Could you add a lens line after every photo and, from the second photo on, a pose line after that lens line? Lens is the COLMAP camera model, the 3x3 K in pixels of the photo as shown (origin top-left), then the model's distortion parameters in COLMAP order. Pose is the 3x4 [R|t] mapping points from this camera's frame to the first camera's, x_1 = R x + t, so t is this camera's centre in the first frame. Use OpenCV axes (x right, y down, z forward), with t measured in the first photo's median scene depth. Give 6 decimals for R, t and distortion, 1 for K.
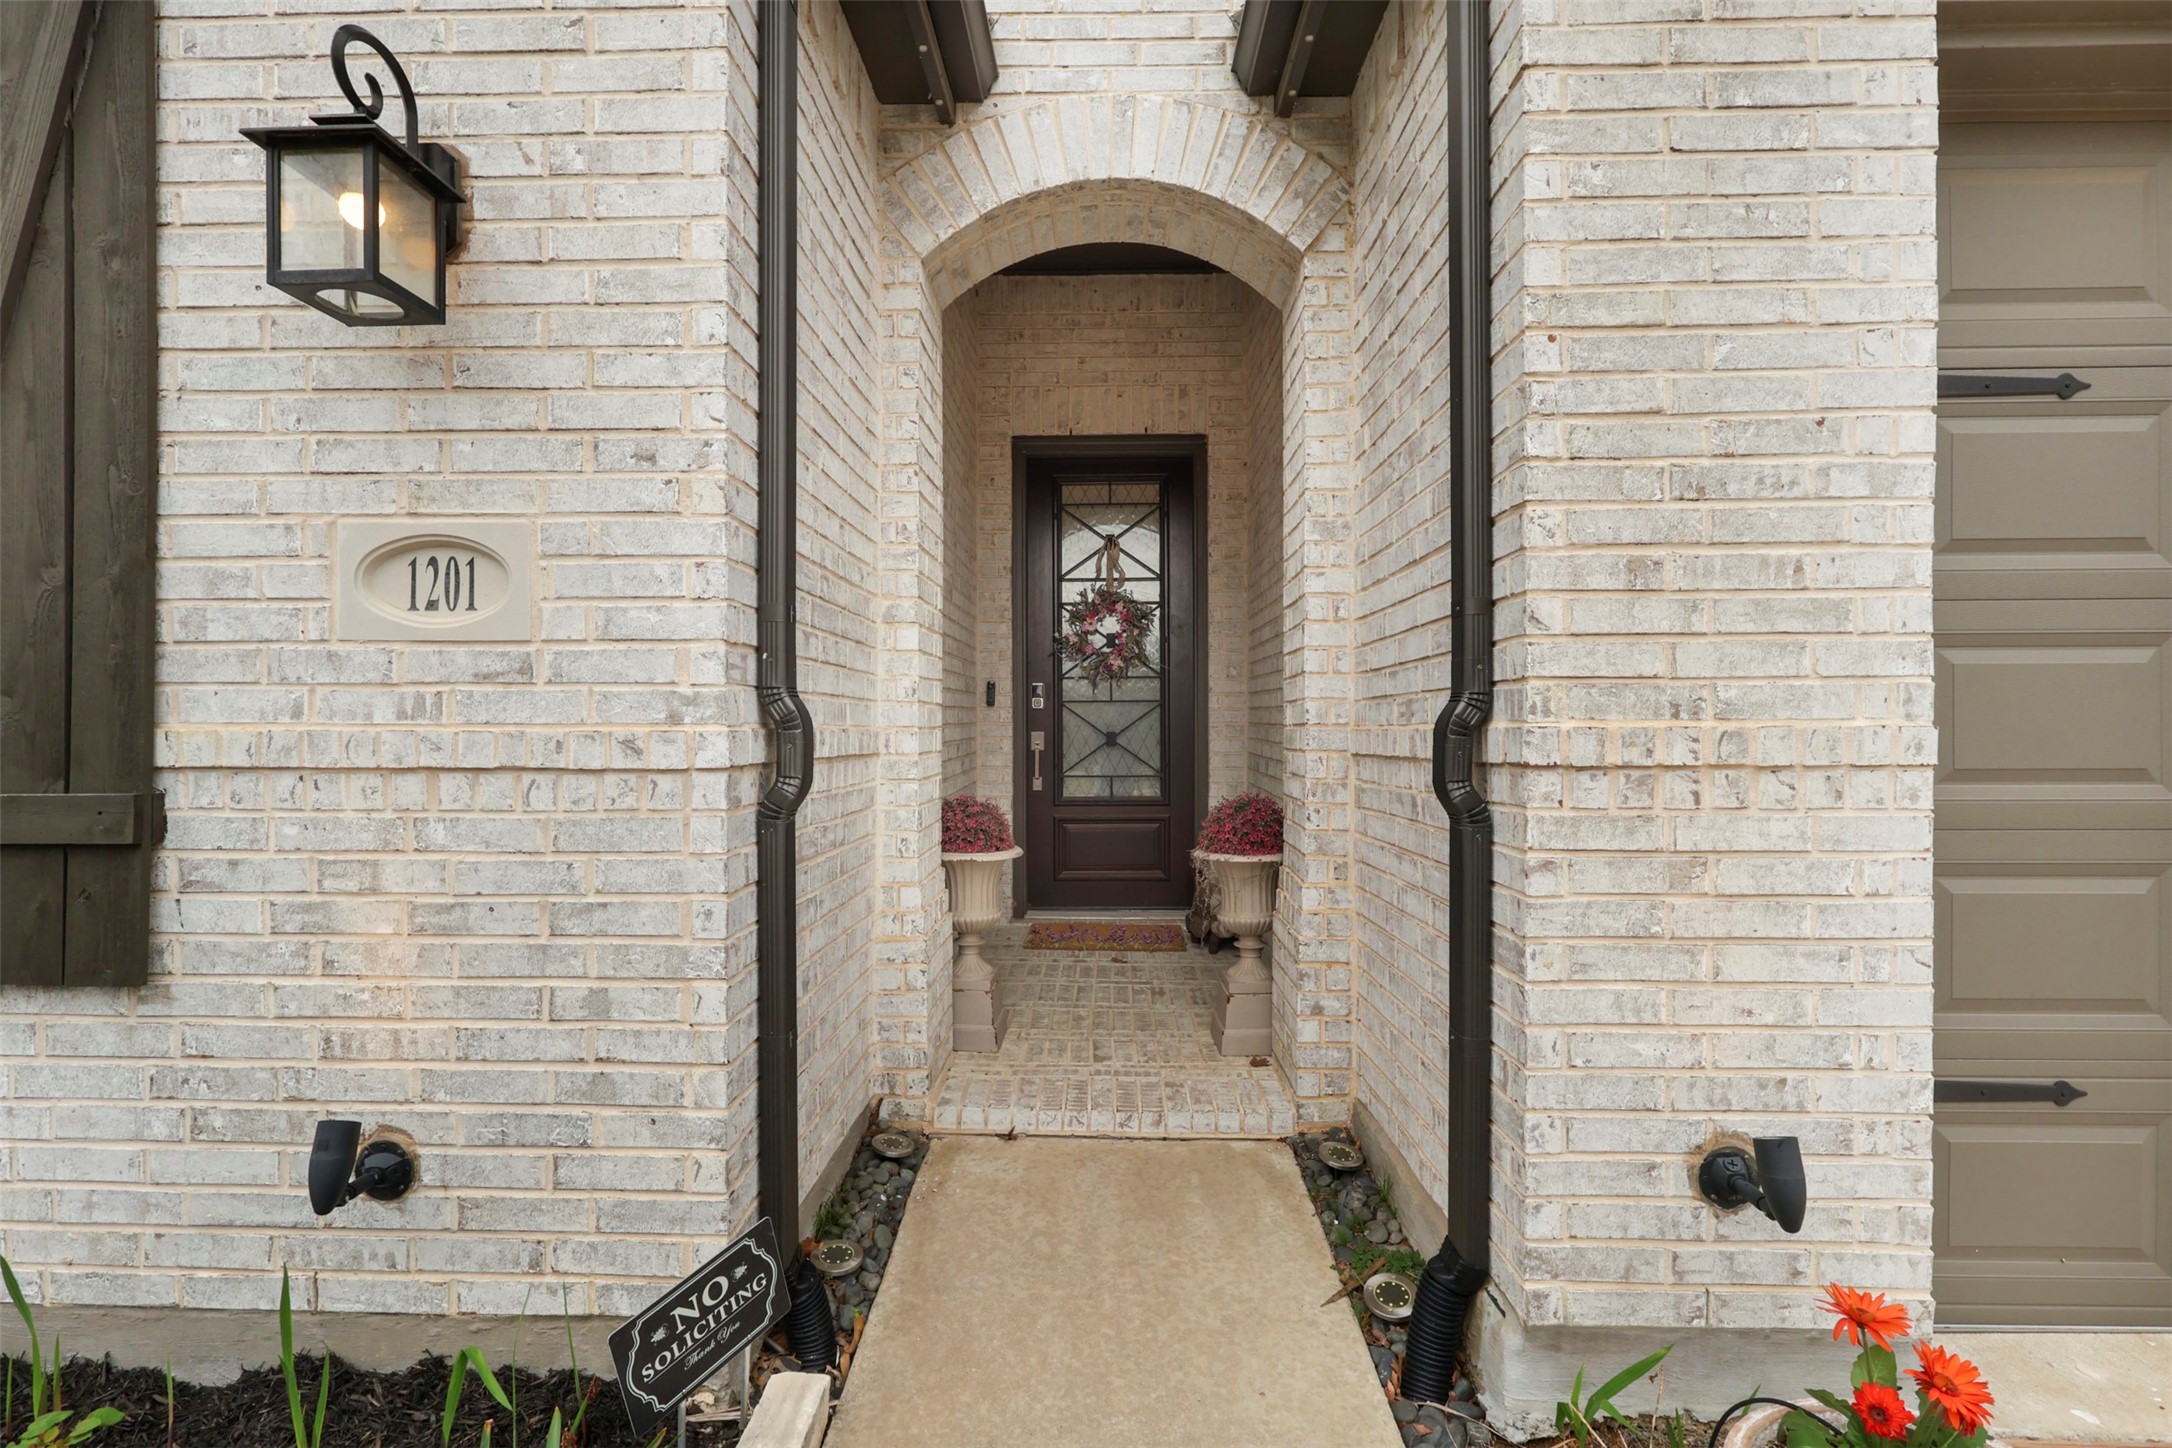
lens RADIAL K [[1011.1, 0, 1093.0], [0, 1011.1, 710.1], [0, 0, 1]] dist [-0.002799, 0.001467]
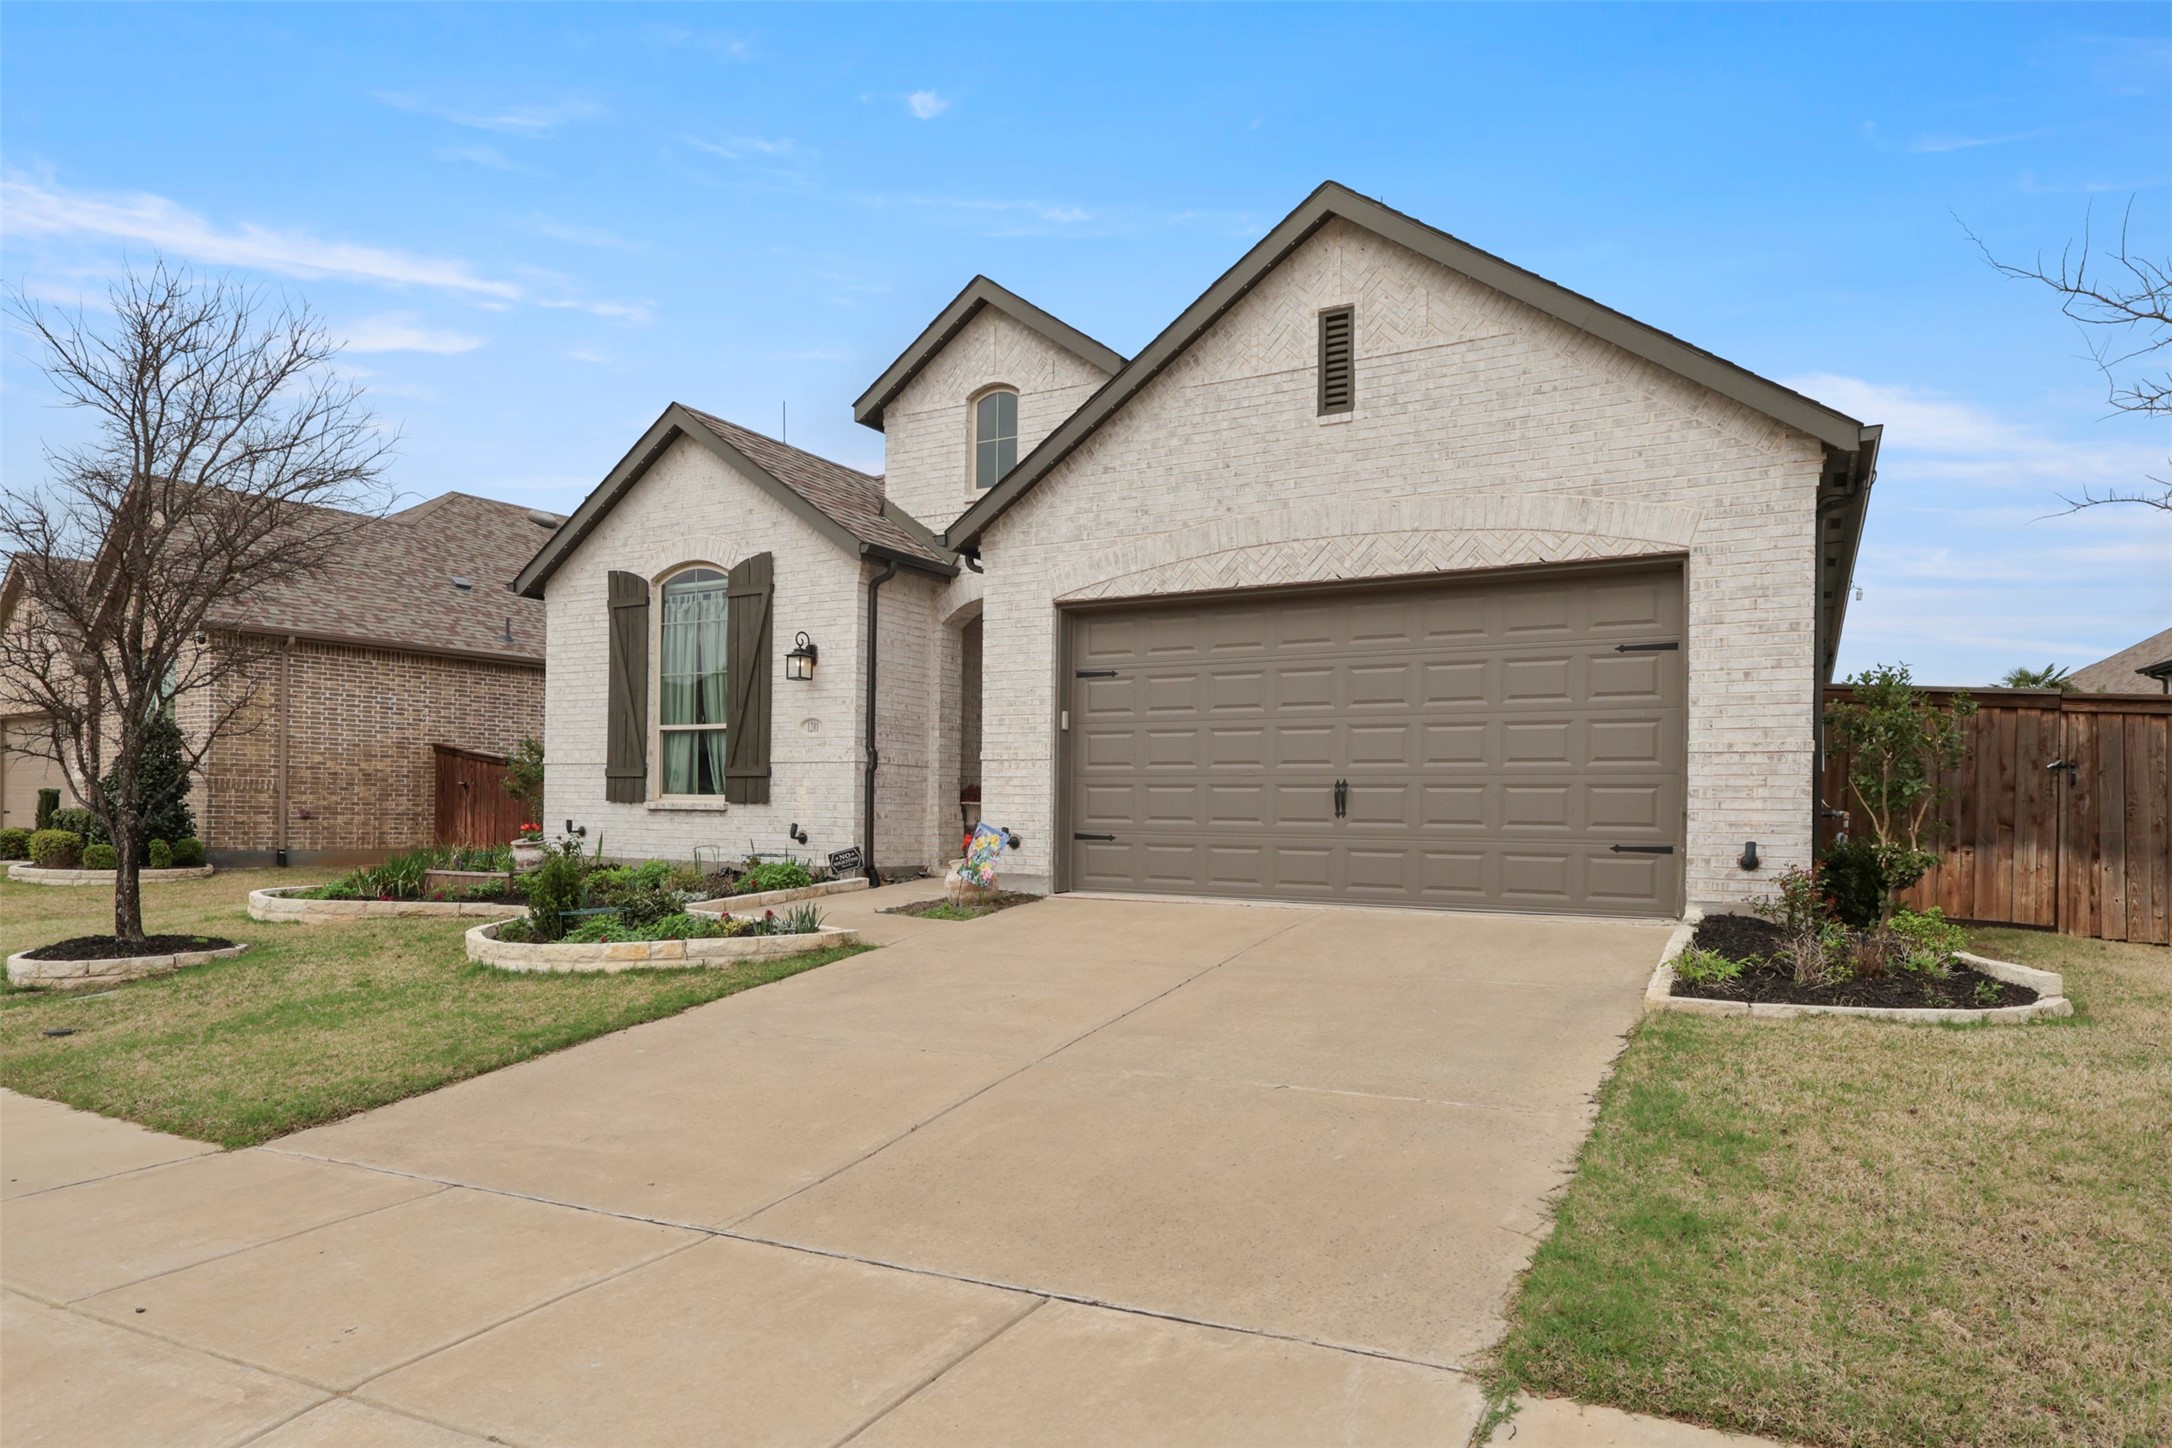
lens RADIAL K [[1263.7, 0, 1109.2], [0, 1263.7, 764.5], [0, 0, 1]] dist [0.000097, 0.003036]
pose [[0.891783, -0.004397, -0.452443, 3.704438], [-0.009154, 0.999573, -0.027757, 0.237261], [0.452371, 0.028895, 0.891361, -4.157418]]
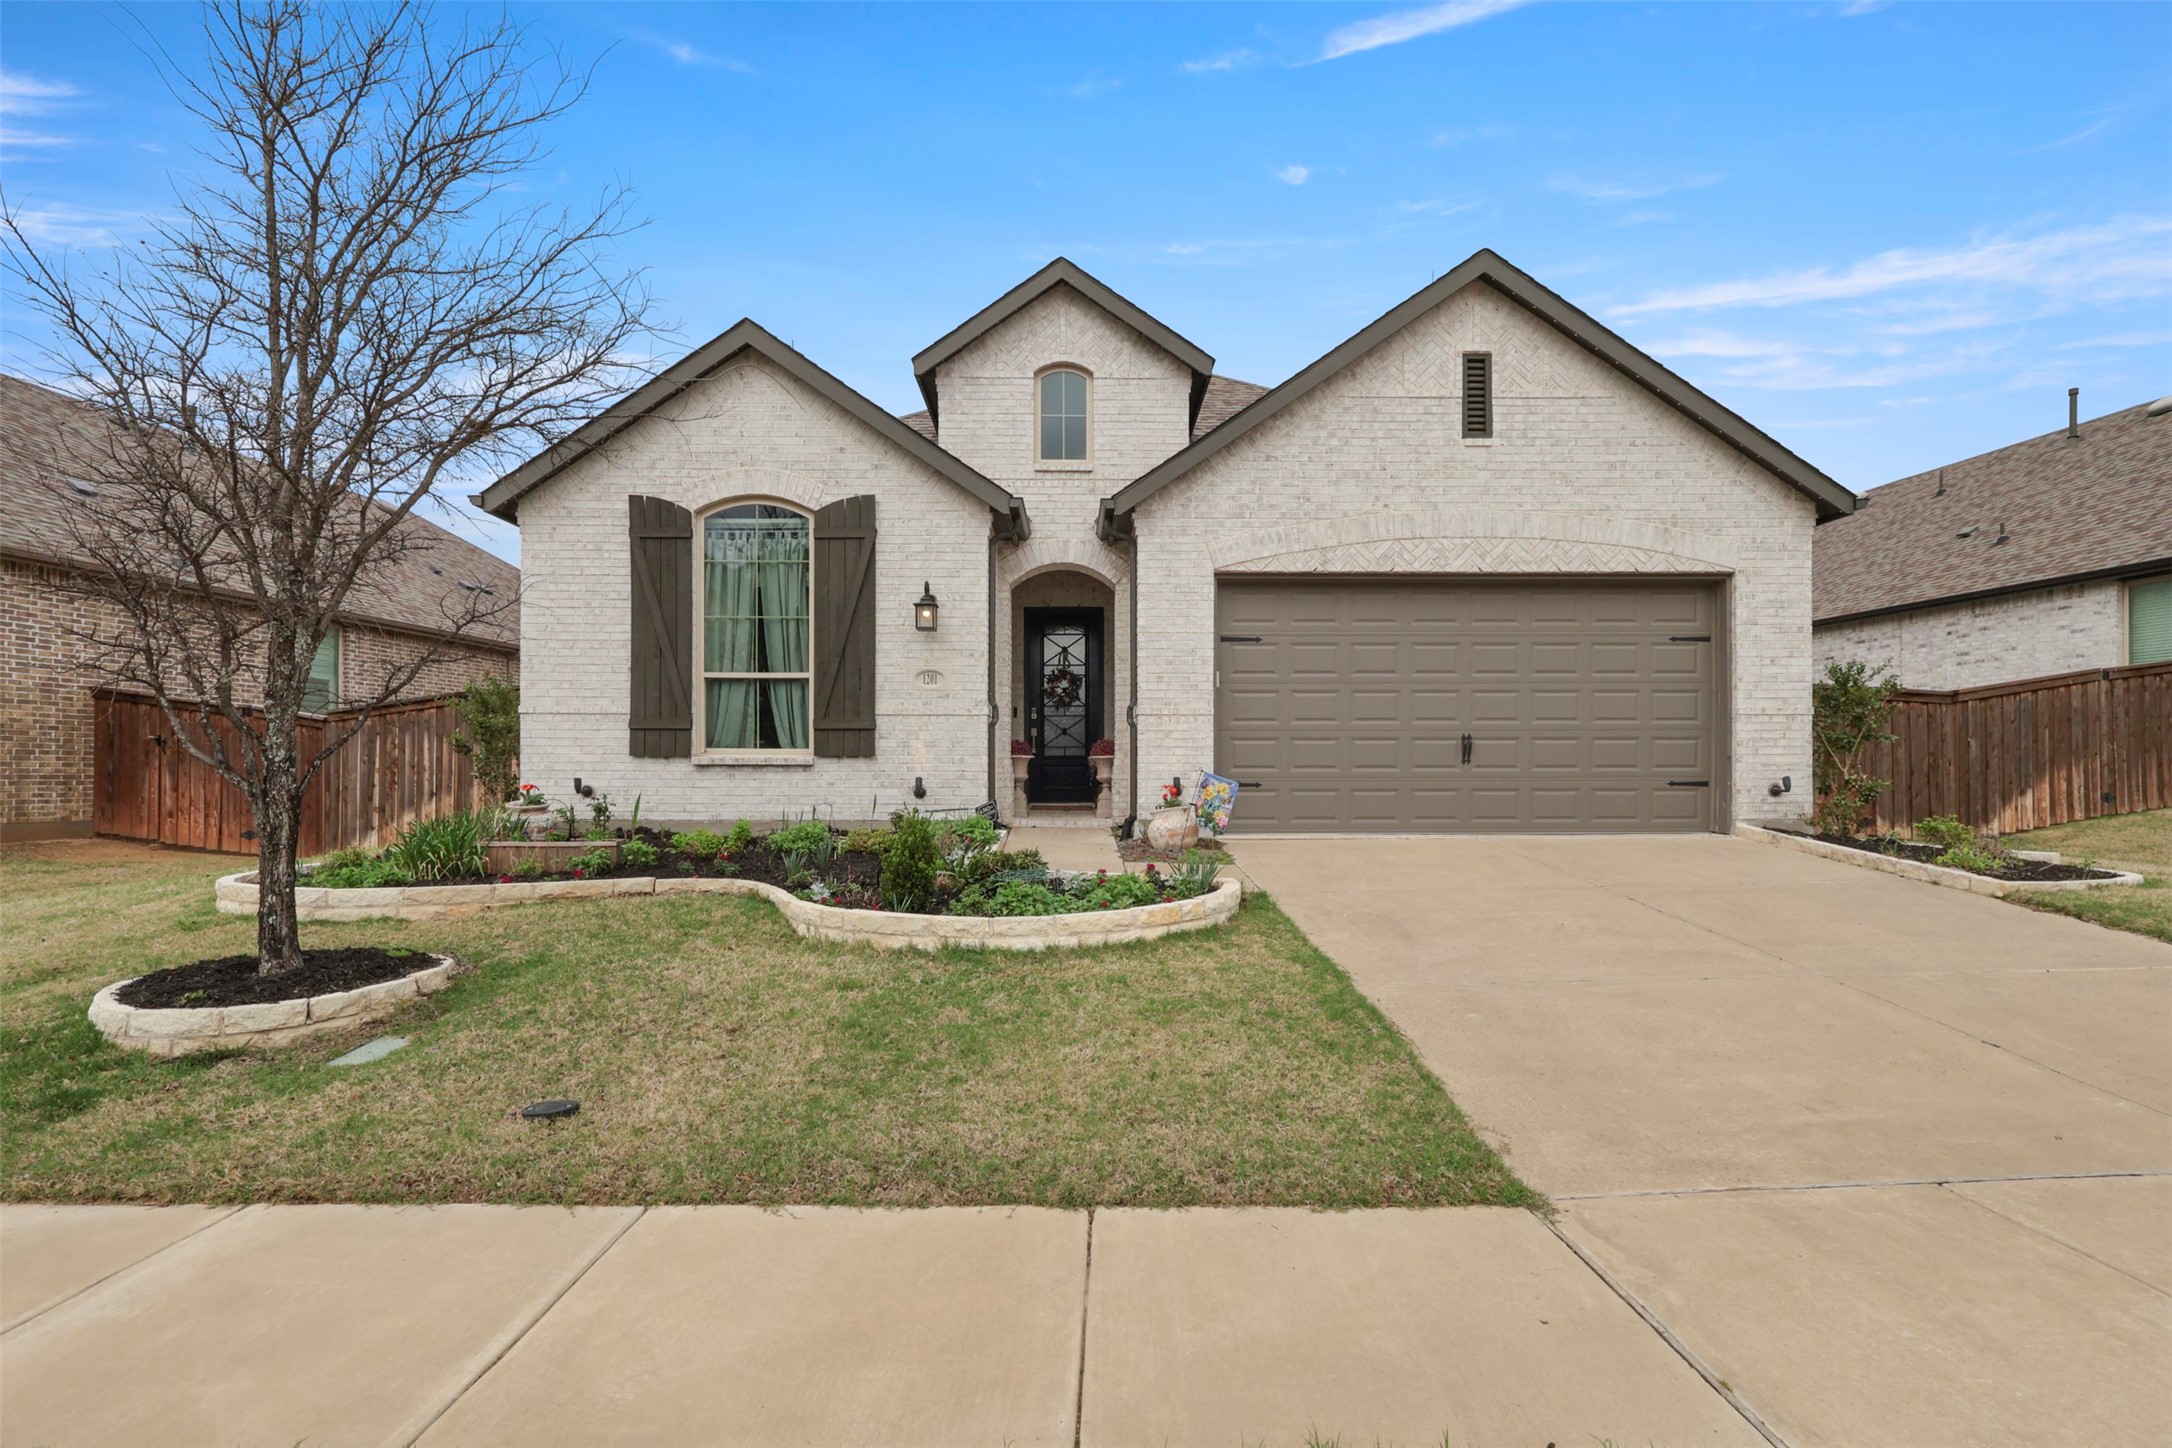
lens RADIAL K [[1011.1, 0, 1092.2], [0, 1011.1, 735.5], [0, 0, 1]] dist [-0.002799, 0.001467]
pose [[0.999374, 0.002824, 0.035275, -0.002952], [-0.001997, 0.999723, -0.023471, 0.283434], [-0.035331, 0.023385, 0.999102, -4.189107]]
